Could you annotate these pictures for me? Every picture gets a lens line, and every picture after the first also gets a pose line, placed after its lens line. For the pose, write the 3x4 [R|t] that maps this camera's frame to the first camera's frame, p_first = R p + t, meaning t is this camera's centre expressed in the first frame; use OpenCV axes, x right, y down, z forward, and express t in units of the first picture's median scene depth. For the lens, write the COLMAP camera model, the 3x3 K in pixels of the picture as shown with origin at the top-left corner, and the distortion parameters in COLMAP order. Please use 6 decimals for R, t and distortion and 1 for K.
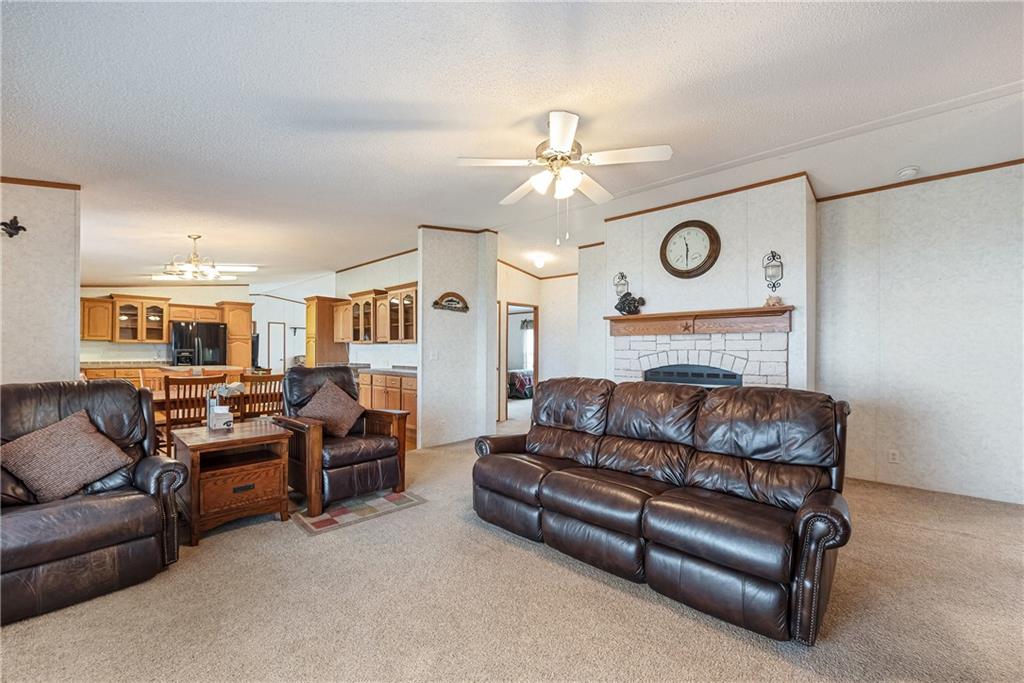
lens RADIAL K [[417.6, 0, 513.9], [0, 417.6, 345.8], [0, 0, 1]] dist [-0.007917, -0.000309]
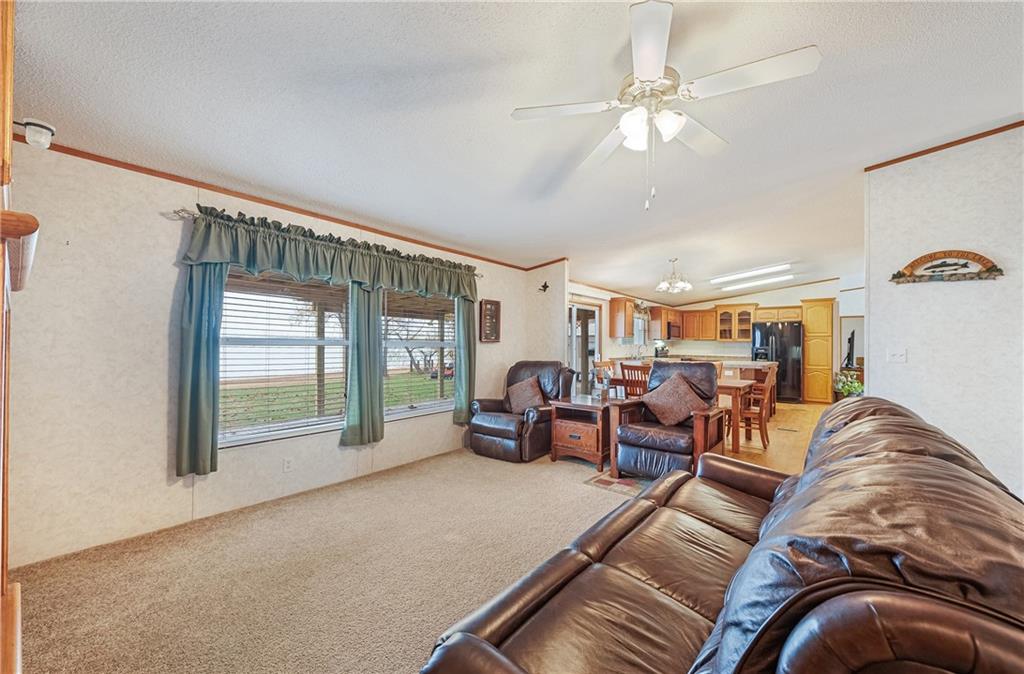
lens RADIAL K [[417.6, 0, 514.4], [0, 417.6, 336.9], [0, 0, 1]] dist [-0.007917, -0.000309]
pose [[0.032745, -0.022975, -0.999200, 0.354671], [0.002854, 0.999734, -0.022894, 0.006510], [0.999460, -0.002102, 0.032801, 0.302658]]
